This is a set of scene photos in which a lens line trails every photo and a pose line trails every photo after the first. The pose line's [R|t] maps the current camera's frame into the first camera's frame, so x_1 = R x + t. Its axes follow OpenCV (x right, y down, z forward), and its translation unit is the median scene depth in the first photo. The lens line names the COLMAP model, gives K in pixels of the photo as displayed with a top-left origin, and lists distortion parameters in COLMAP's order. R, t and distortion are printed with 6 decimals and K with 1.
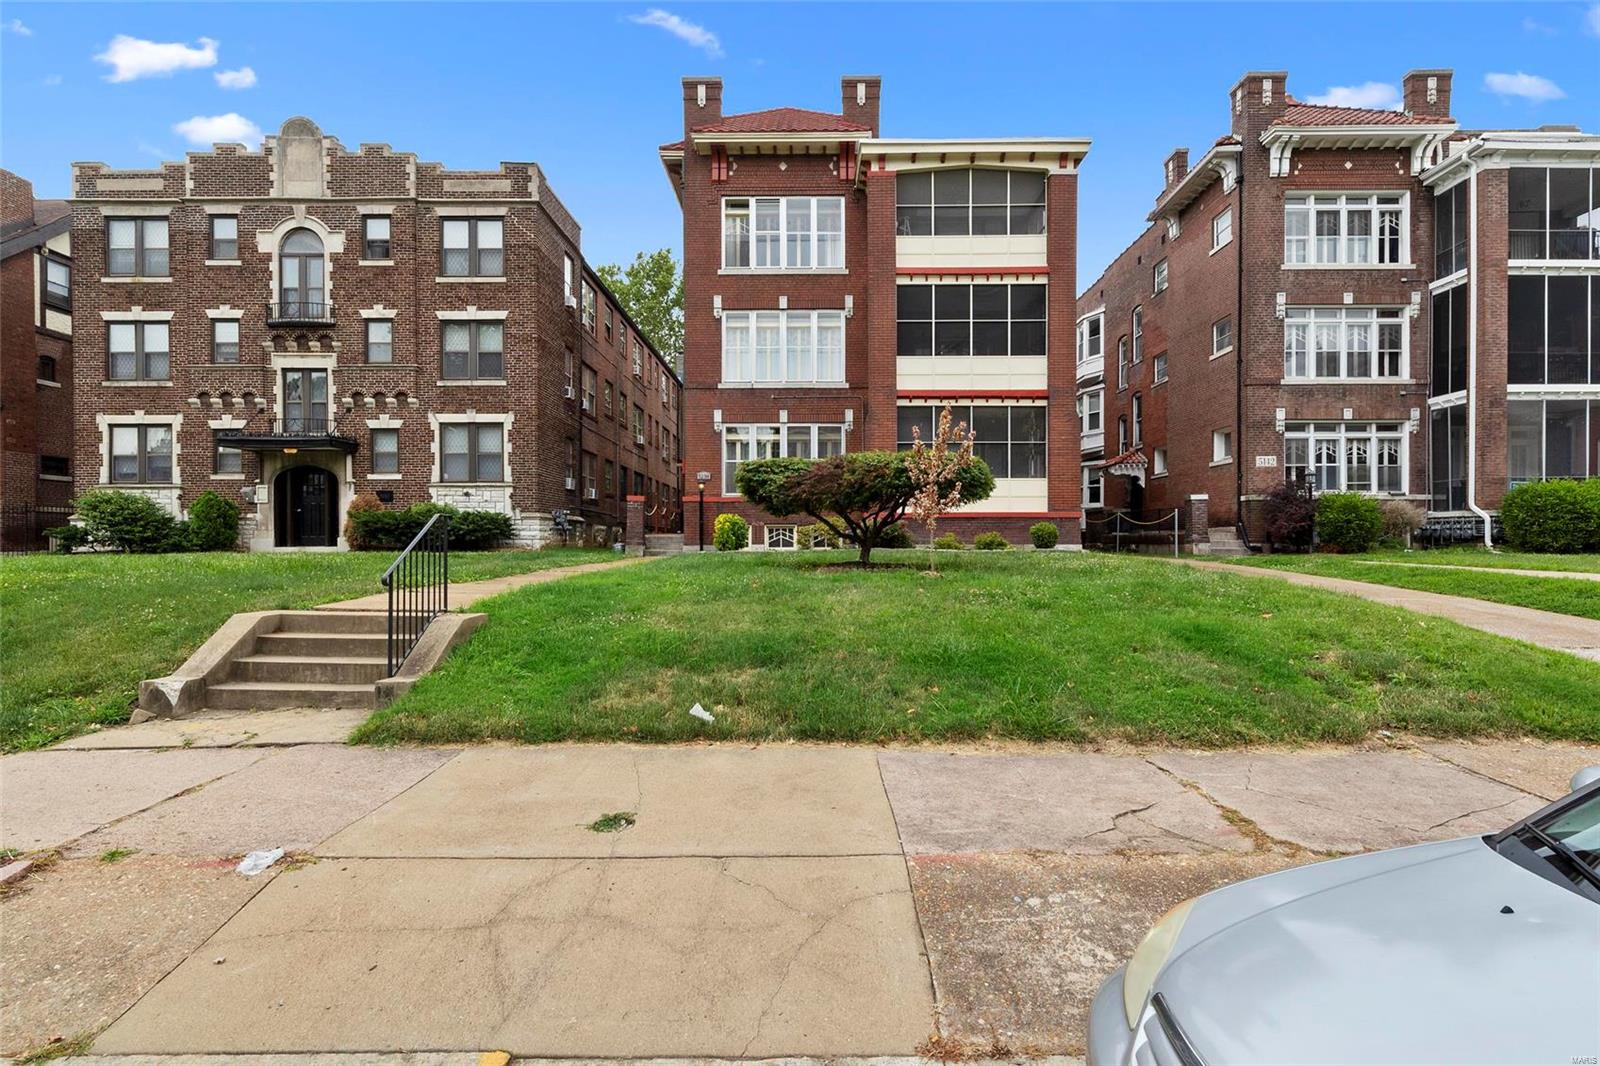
lens RADIAL K [[845.5, 0, 798.5], [0, 845.5, 547.0], [0, 0, 1]] dist [0.006328, 0.001861]
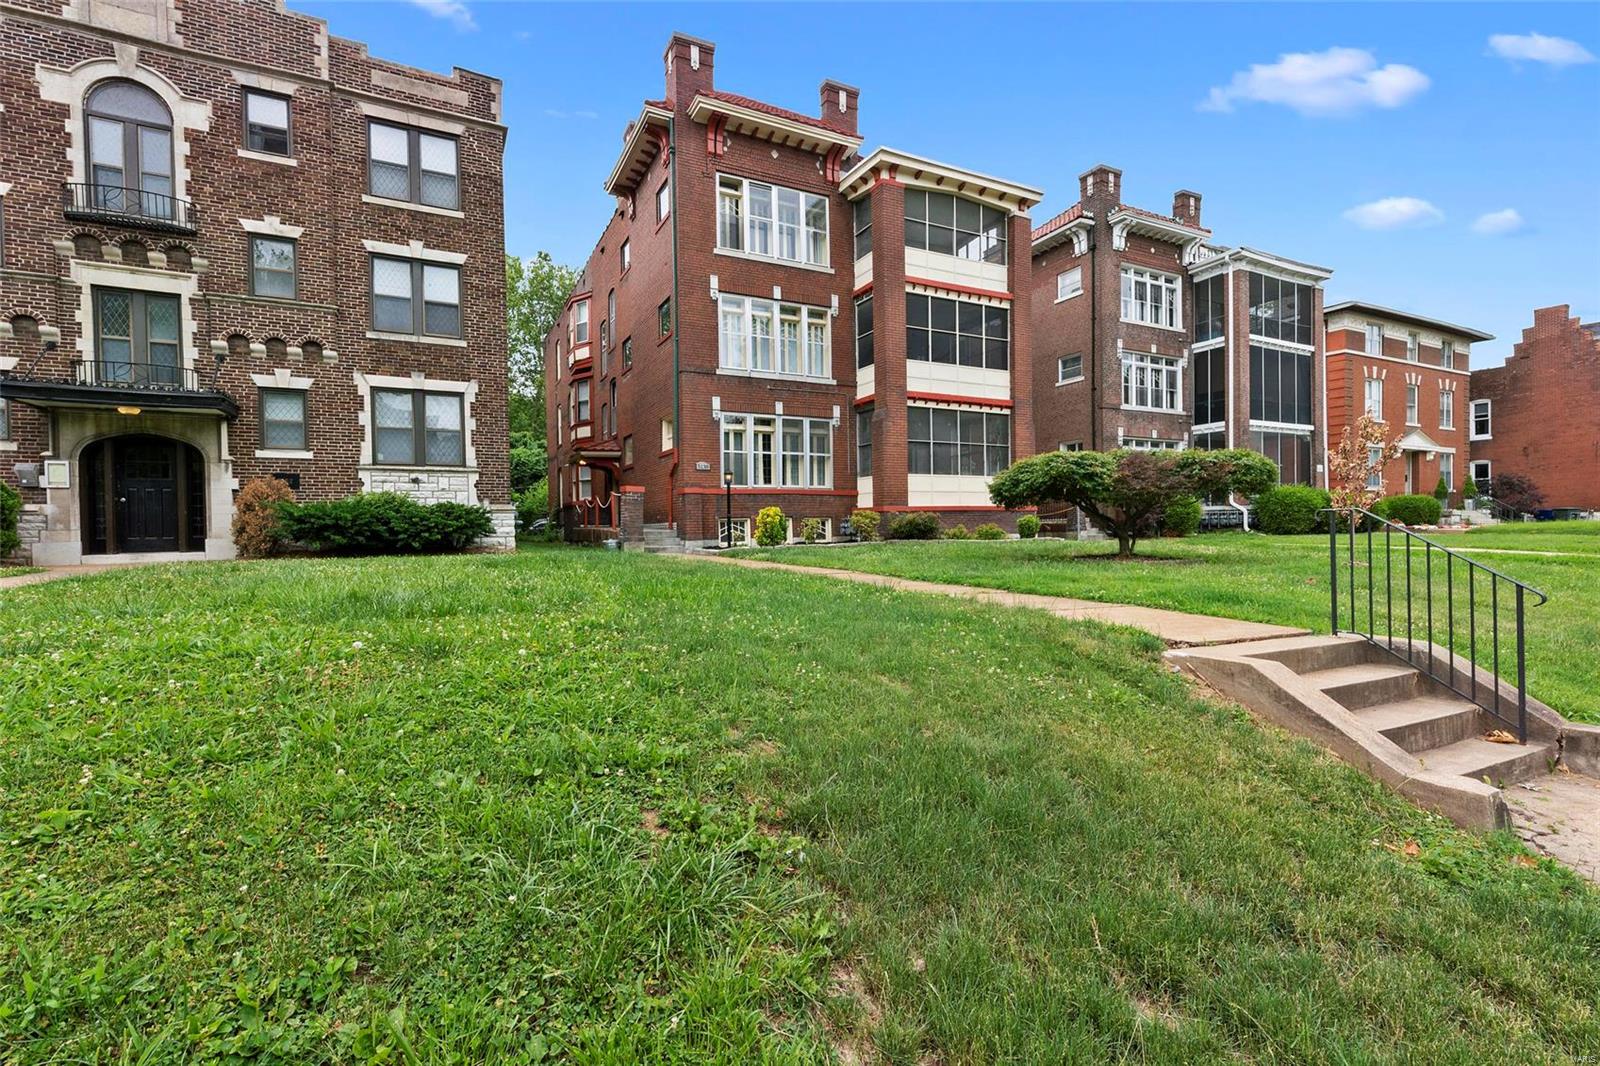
lens RADIAL K [[738.3, 0, 806.3], [0, 738.3, 538.5], [0, 0, 1]] dist [0.010732, -0.001990]
pose [[0.877799, -0.017809, 0.478698, -0.404785], [0.016317, 0.999840, 0.007275, -0.007852], [-0.478751, 0.001426, 0.877950, 0.224793]]
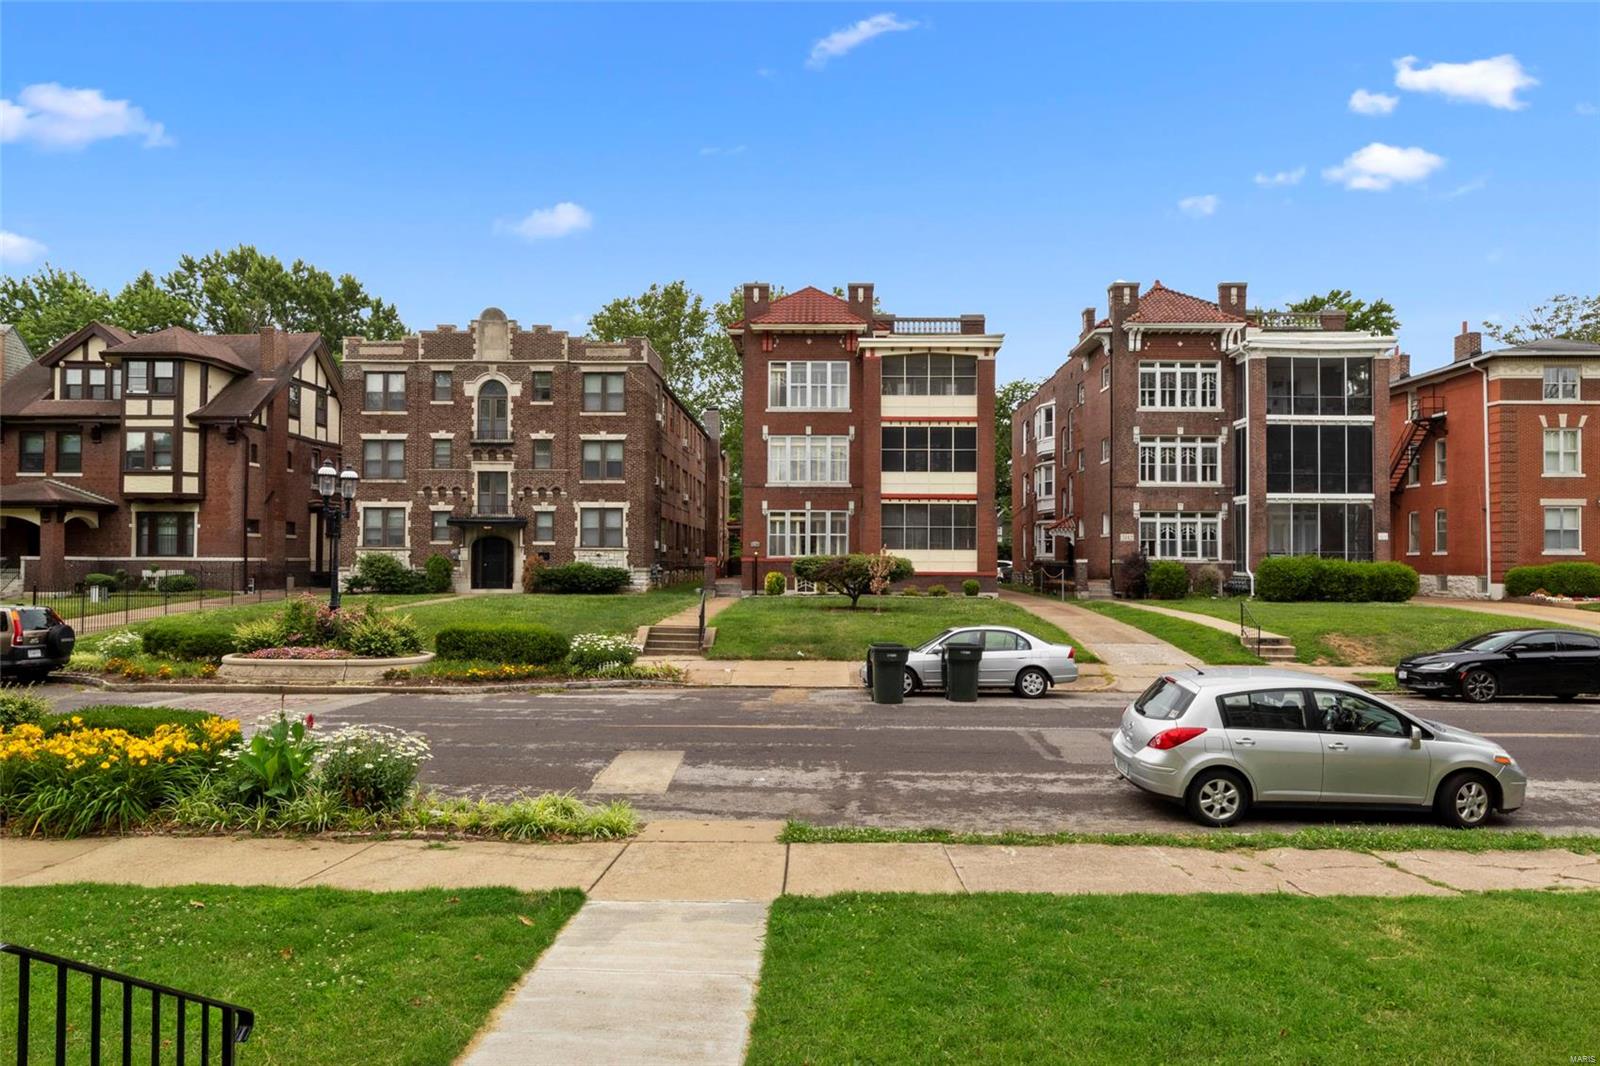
lens RADIAL K [[1064.0, 0, 786.4], [0, 1064.0, 537.9], [0, 0, 1]] dist [0.007611, 0.009191]
pose [[0.999859, 0.006473, -0.015472, -0.026980], [-0.006883, 0.999623, -0.026597, -0.045155], [0.015294, 0.026700, 0.999526, -0.901446]]
